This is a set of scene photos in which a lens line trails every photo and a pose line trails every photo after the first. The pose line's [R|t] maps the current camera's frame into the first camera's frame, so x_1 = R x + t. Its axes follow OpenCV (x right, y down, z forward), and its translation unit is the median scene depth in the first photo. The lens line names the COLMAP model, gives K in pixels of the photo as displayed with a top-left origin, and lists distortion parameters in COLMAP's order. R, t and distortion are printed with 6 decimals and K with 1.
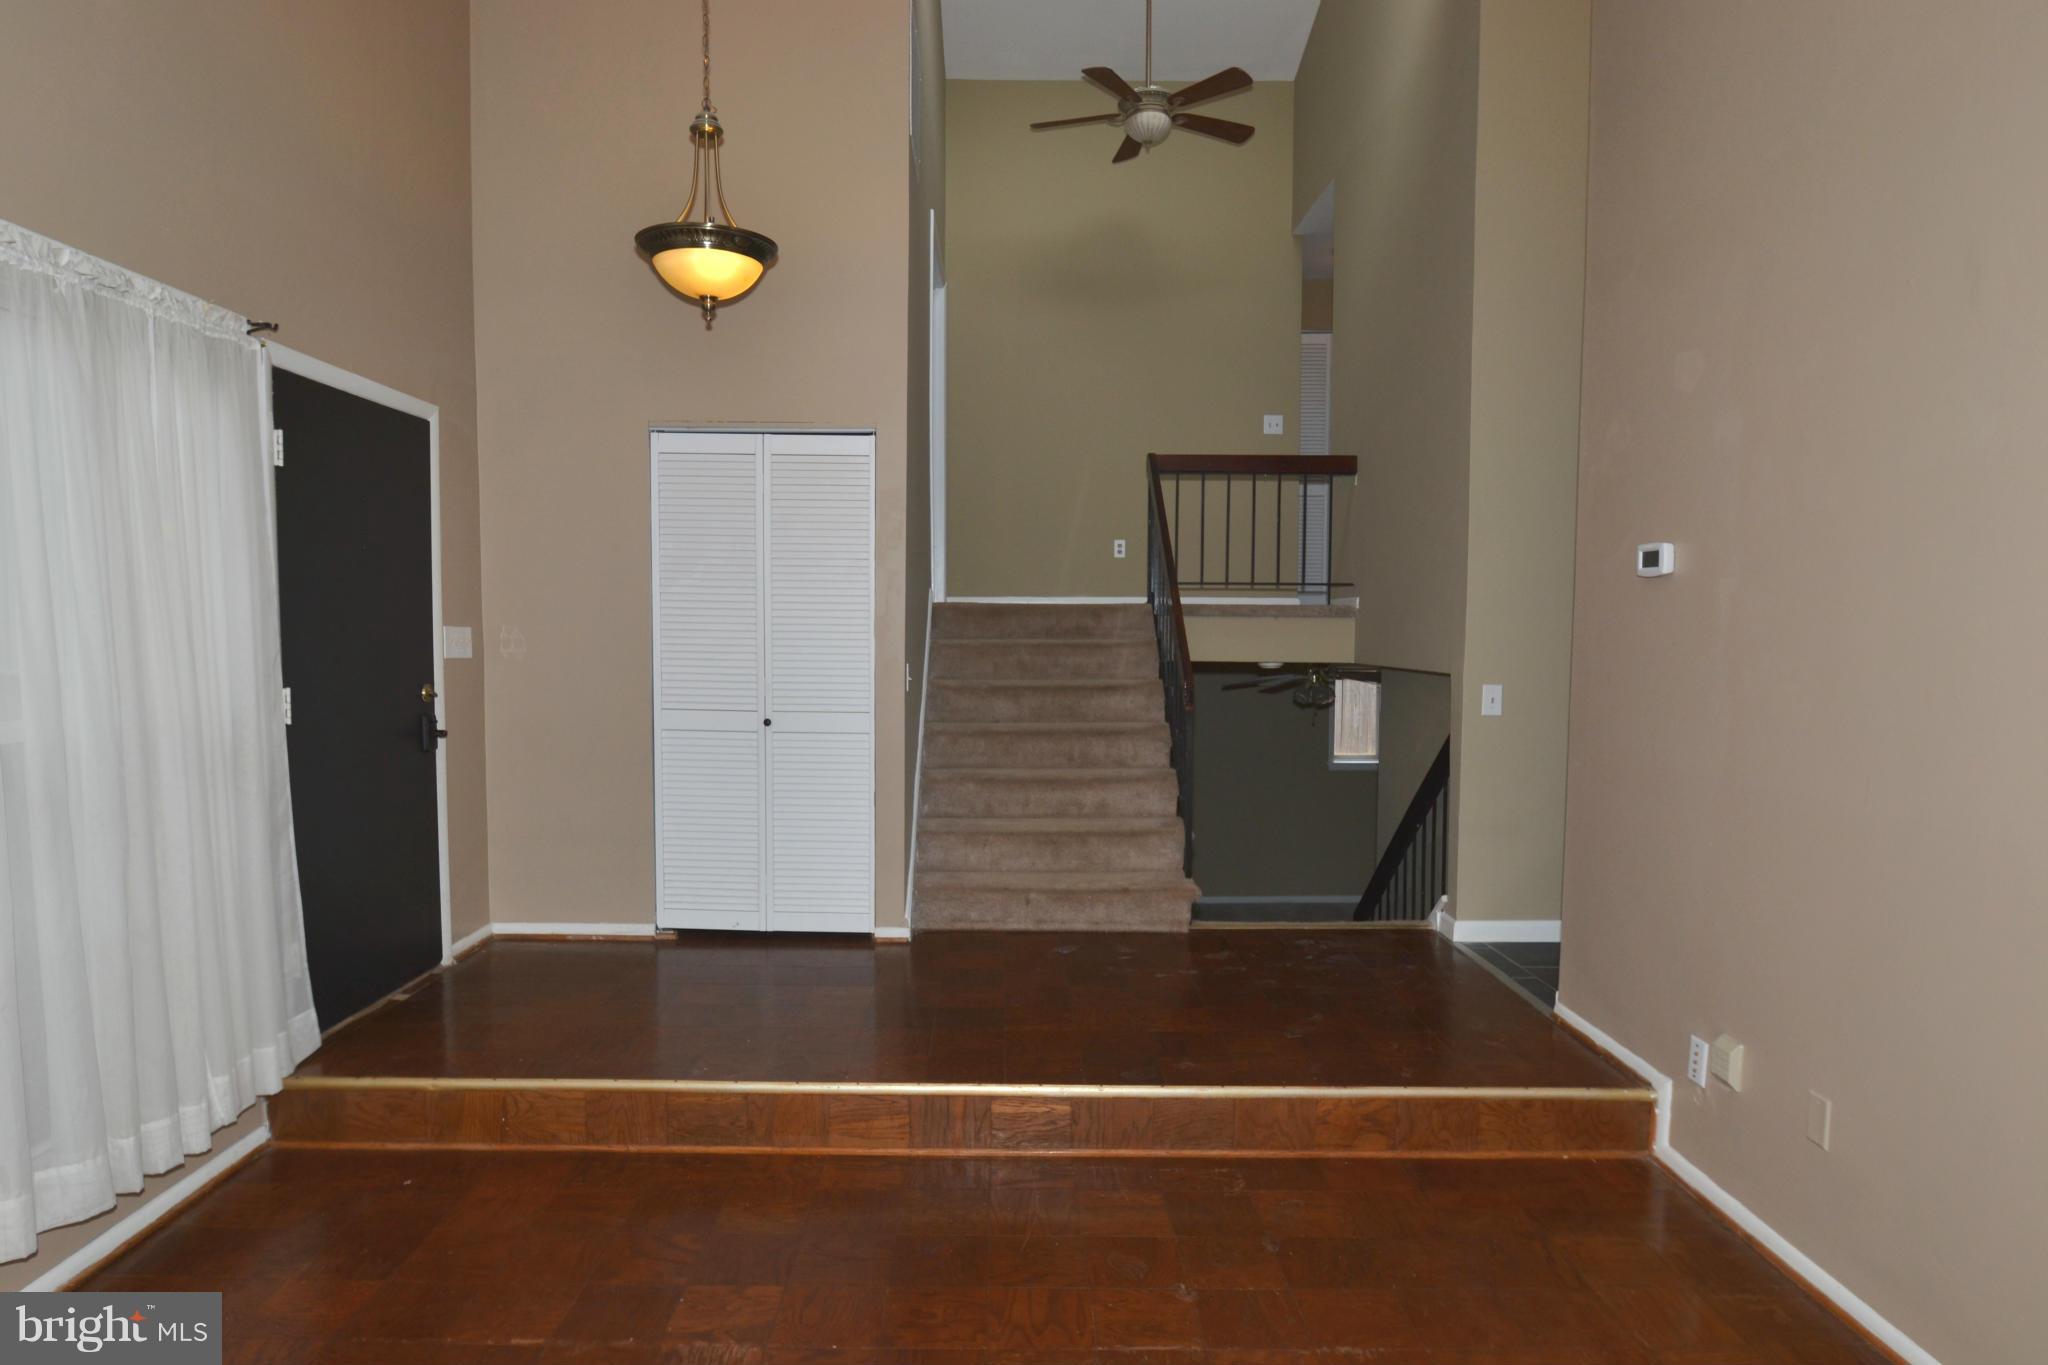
lens RADIAL K [[1205.4, 0, 1024.9], [0, 1205.4, 697.8], [0, 0, 1]] dist [-0.026322, -0.000612]
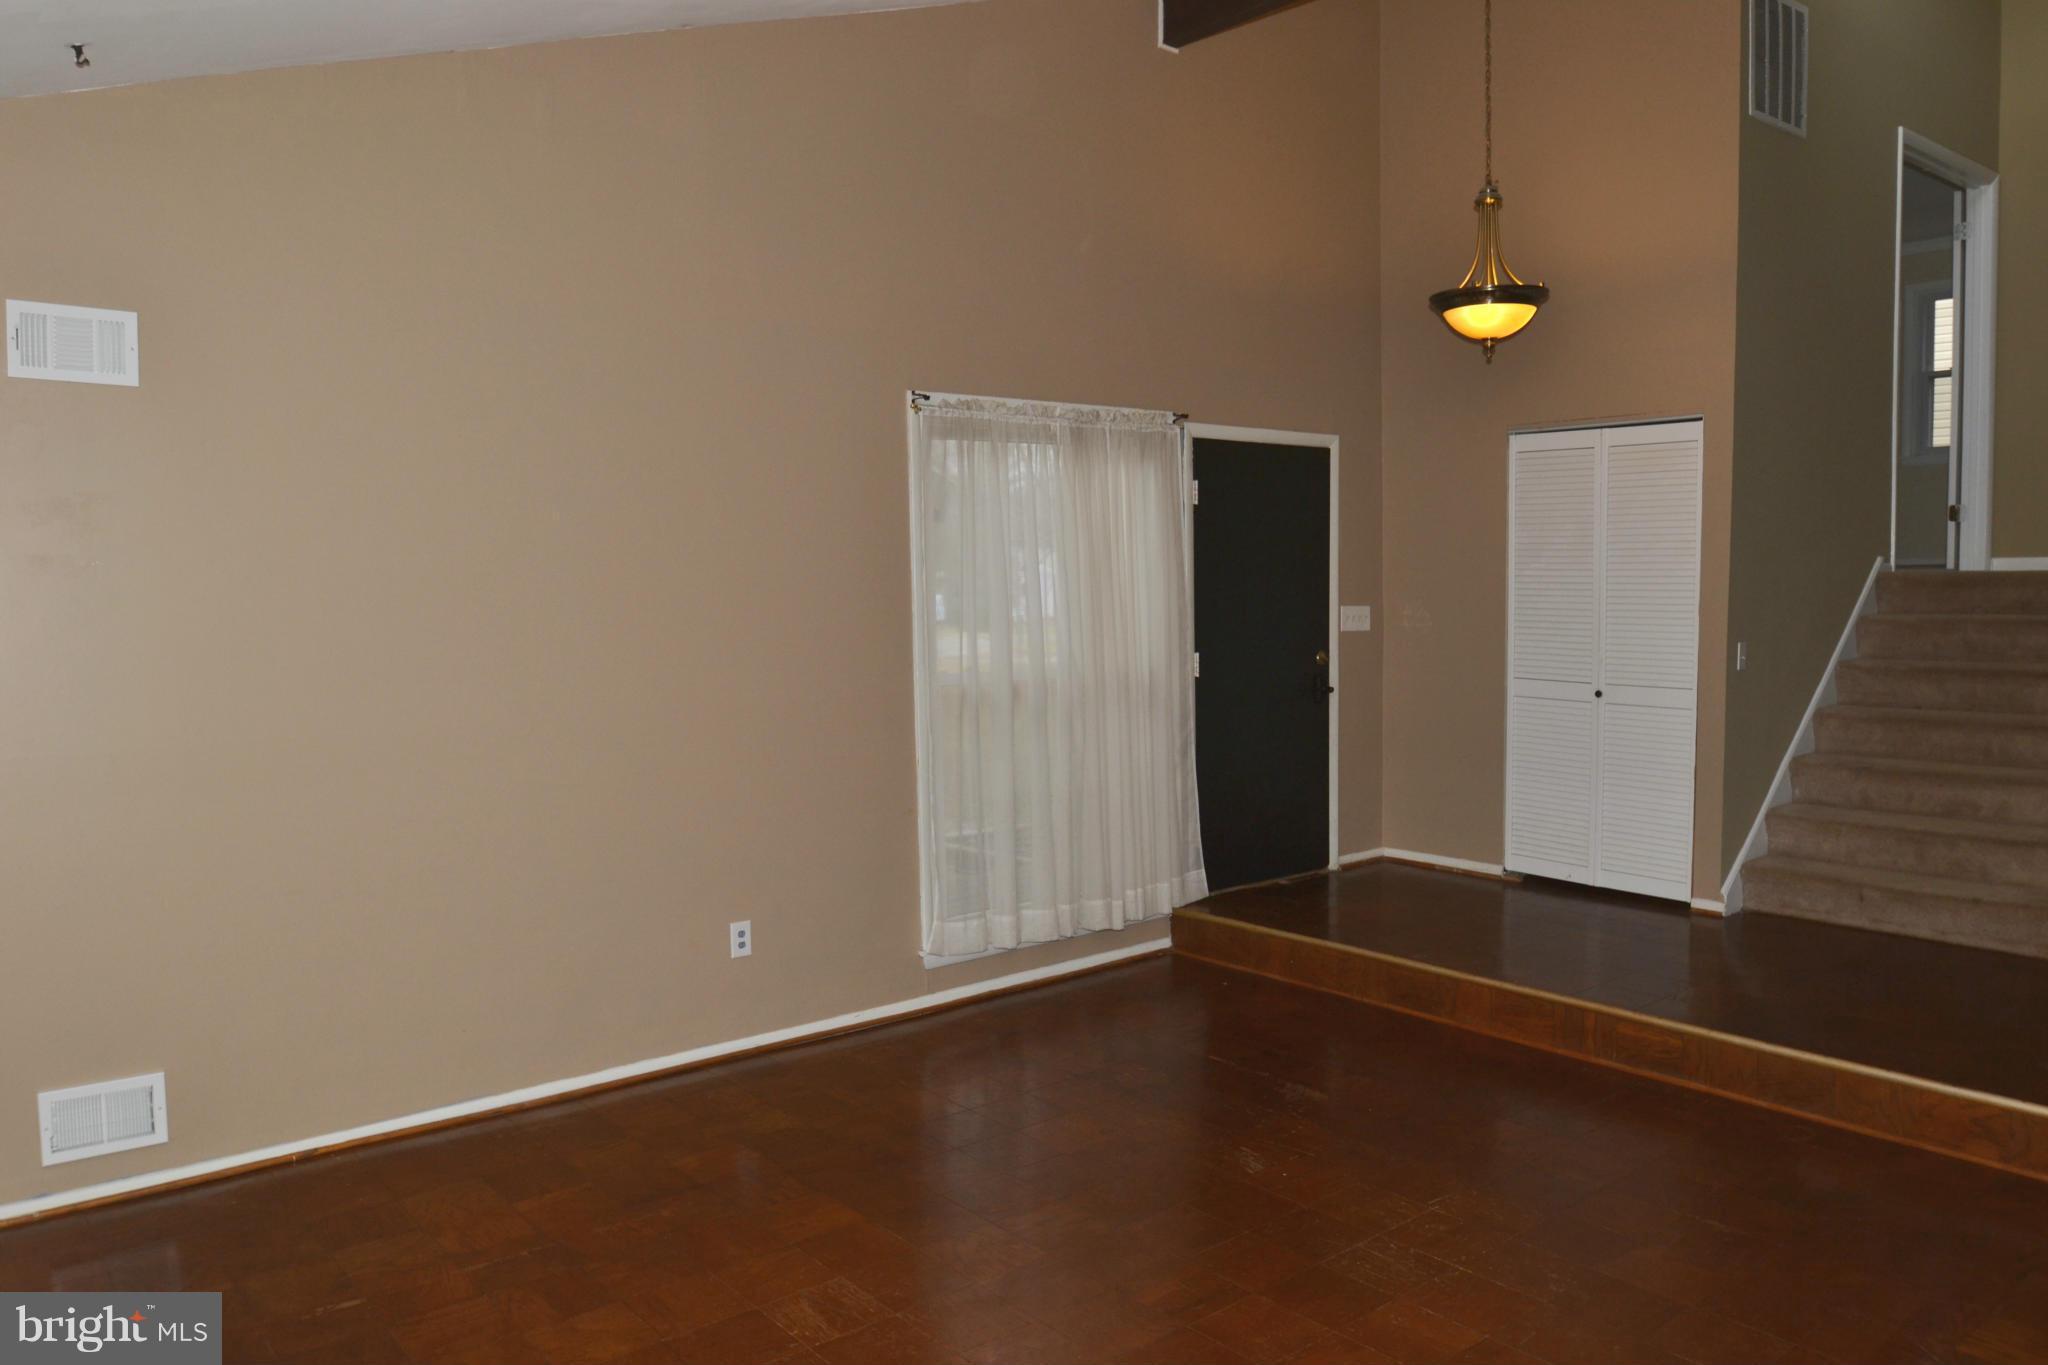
lens RADIAL K [[1521.2, 0, 1024.8], [0, 1521.2, 686.3], [0, 0, 1]] dist [-0.000299, 0.001675]
pose [[0.636635, 0.043833, -0.769918, 0.524165], [-0.030130, 0.999035, 0.031963, -0.014983], [0.770576, 0.002849, 0.637341, -0.280132]]
